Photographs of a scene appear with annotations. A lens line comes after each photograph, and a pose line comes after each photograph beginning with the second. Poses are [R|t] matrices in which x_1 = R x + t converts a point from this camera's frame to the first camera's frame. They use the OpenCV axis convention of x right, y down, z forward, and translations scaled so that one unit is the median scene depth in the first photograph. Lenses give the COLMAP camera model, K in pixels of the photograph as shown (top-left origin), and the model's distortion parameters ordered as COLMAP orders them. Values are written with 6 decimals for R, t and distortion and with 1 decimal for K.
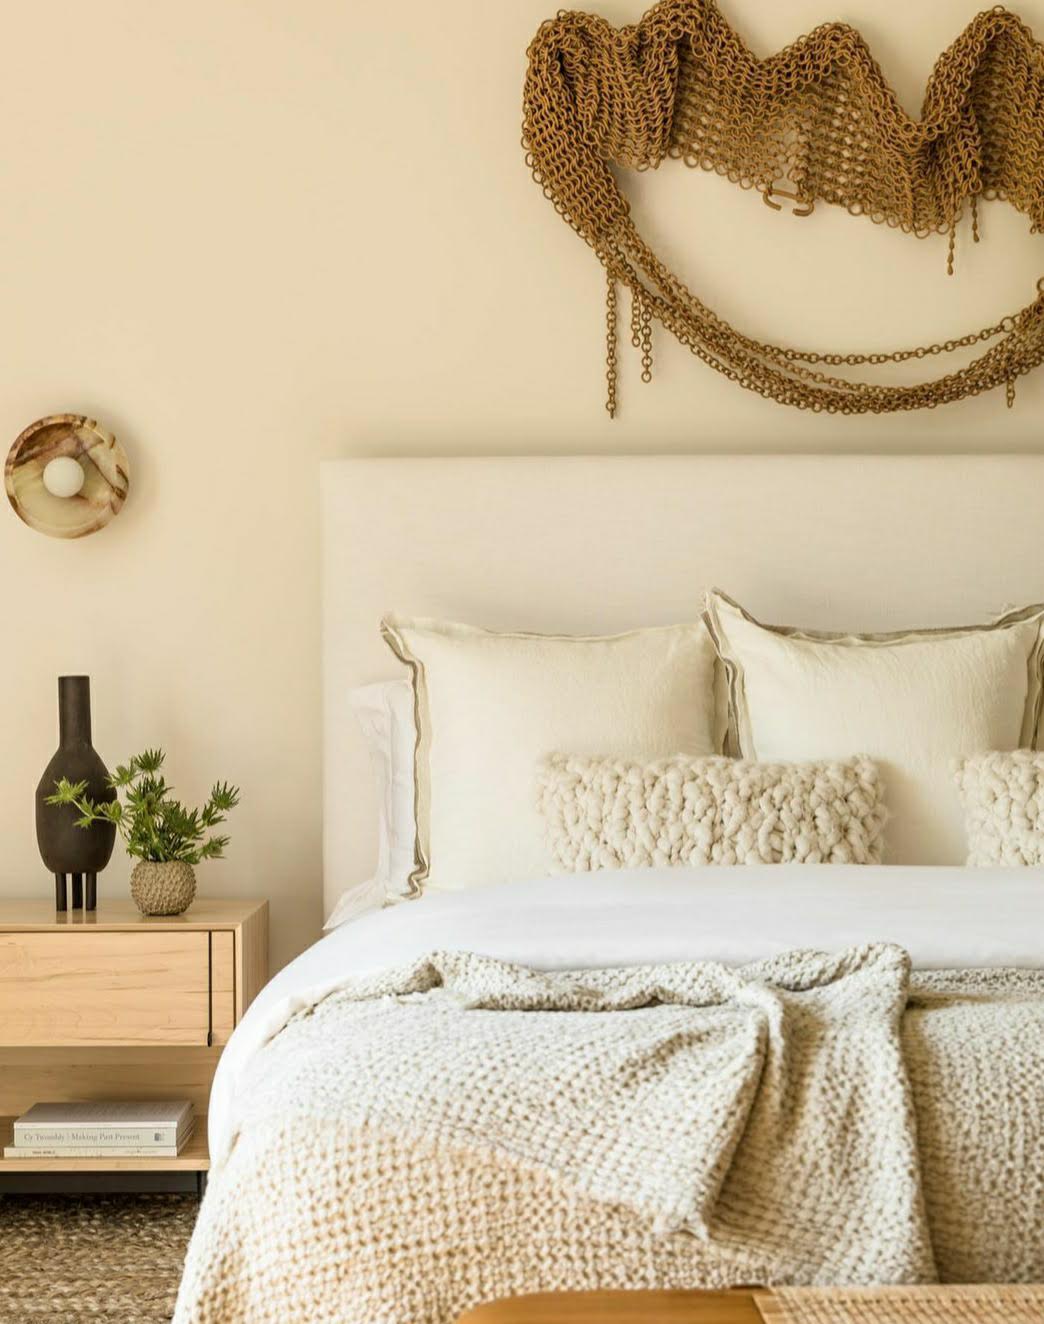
lens RADIAL K [[2319.4, 0, 522.0], [0, 2319.4, 662.0], [0, 0, 1]] dist [0.072775, 0.074323]
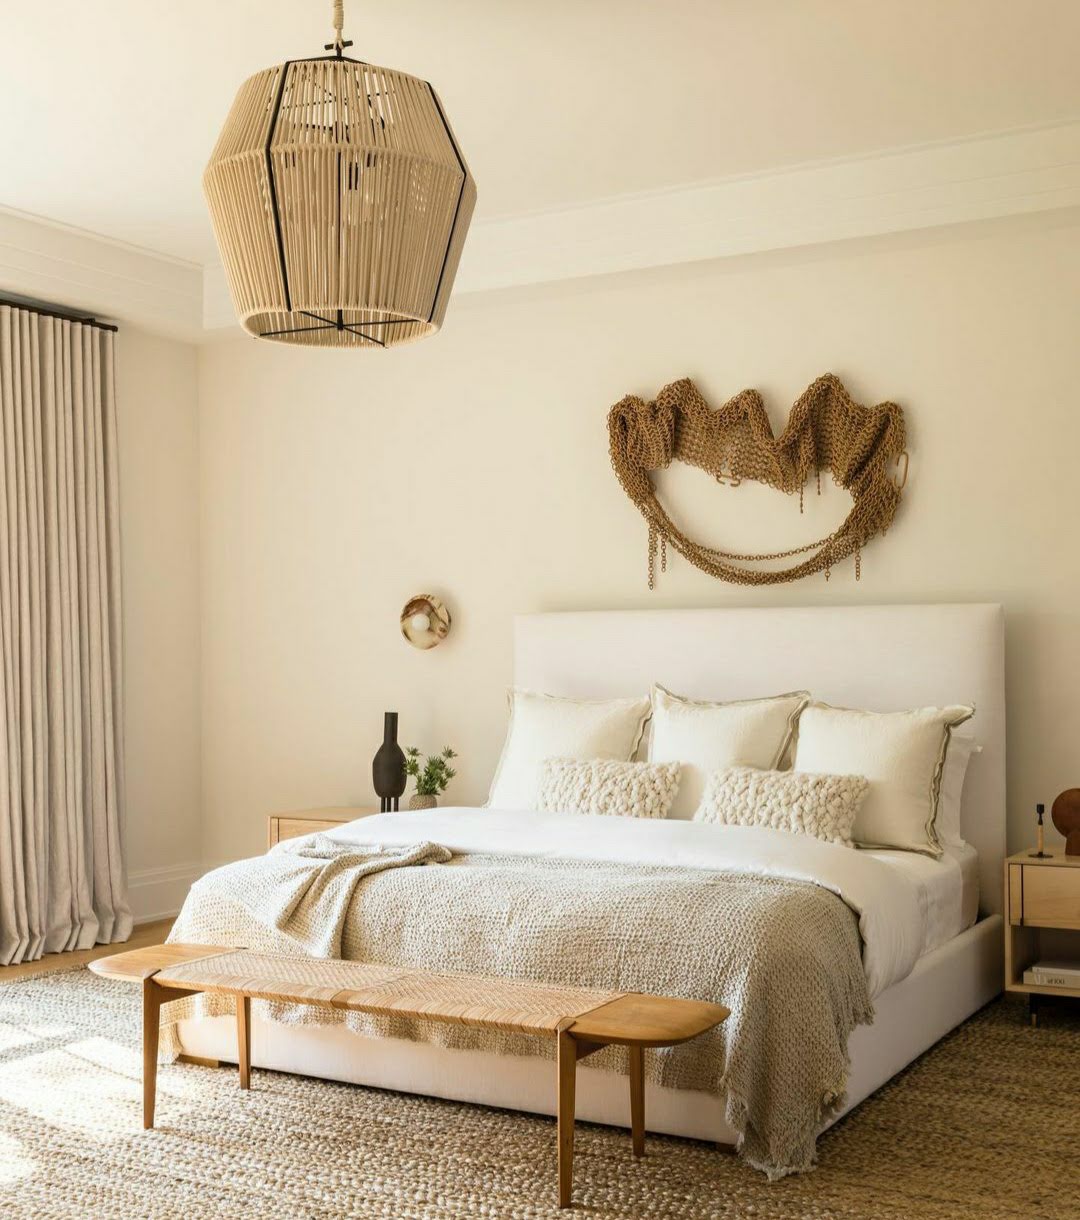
lens RADIAL K [[1556.5, 0, 540.0], [0, 1556.5, 610.0], [0, 0, 1]] dist [-0.023351, -0.012641]
pose [[0.840538, -0.011840, -0.541624, 0.708898], [-0.009594, 0.999279, -0.036733, -0.036987], [0.541668, 0.036072, 0.839818, -0.201682]]
